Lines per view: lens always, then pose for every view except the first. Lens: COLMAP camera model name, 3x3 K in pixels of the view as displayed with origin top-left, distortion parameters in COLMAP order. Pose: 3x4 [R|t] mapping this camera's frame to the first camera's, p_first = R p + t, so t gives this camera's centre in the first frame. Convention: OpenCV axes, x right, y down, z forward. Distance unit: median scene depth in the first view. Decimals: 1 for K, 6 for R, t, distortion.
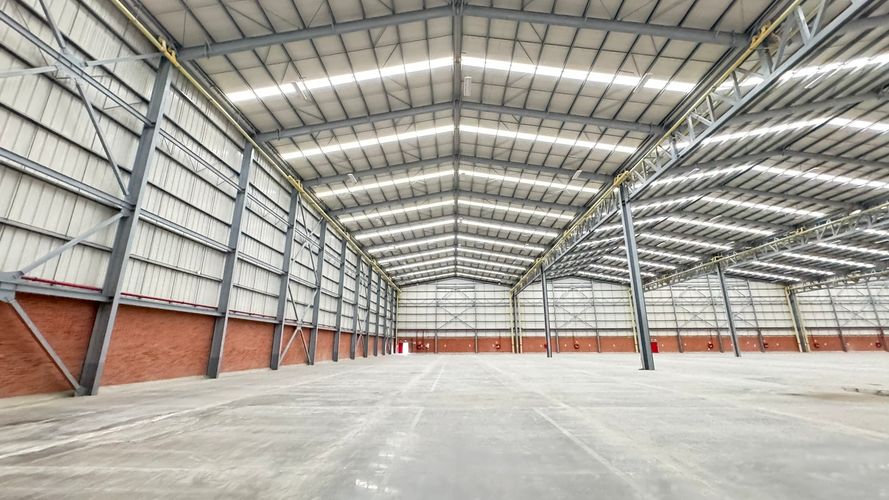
lens RADIAL K [[349.5, 0, 442.5], [0, 349.5, 237.3], [0, 0, 1]] dist [-0.000800, -0.000035]
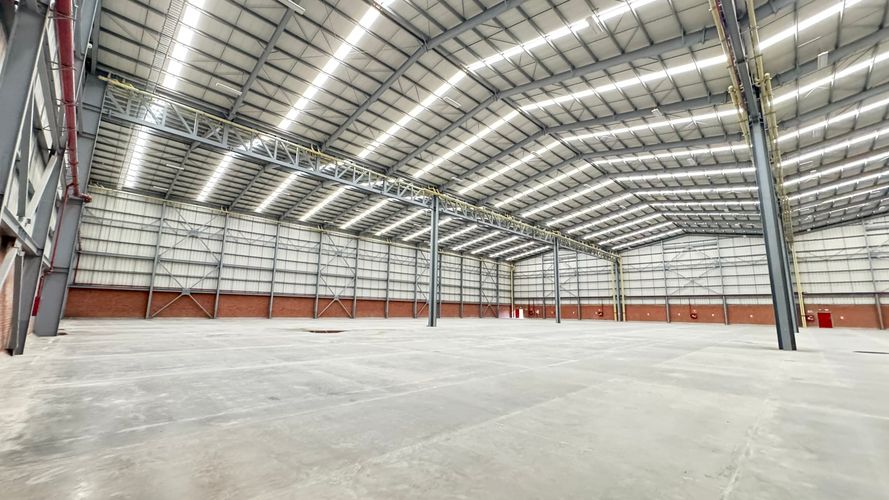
lens RADIAL K [[359.0, 0, 444.6], [0, 359.0, 243.3], [0, 0, 1]] dist [-0.008726, -0.000111]
pose [[0.719288, -0.110792, -0.685821, 0.557749], [0.185961, 0.981882, 0.036417, -0.004153], [0.669361, -0.153730, 0.726858, -0.005285]]
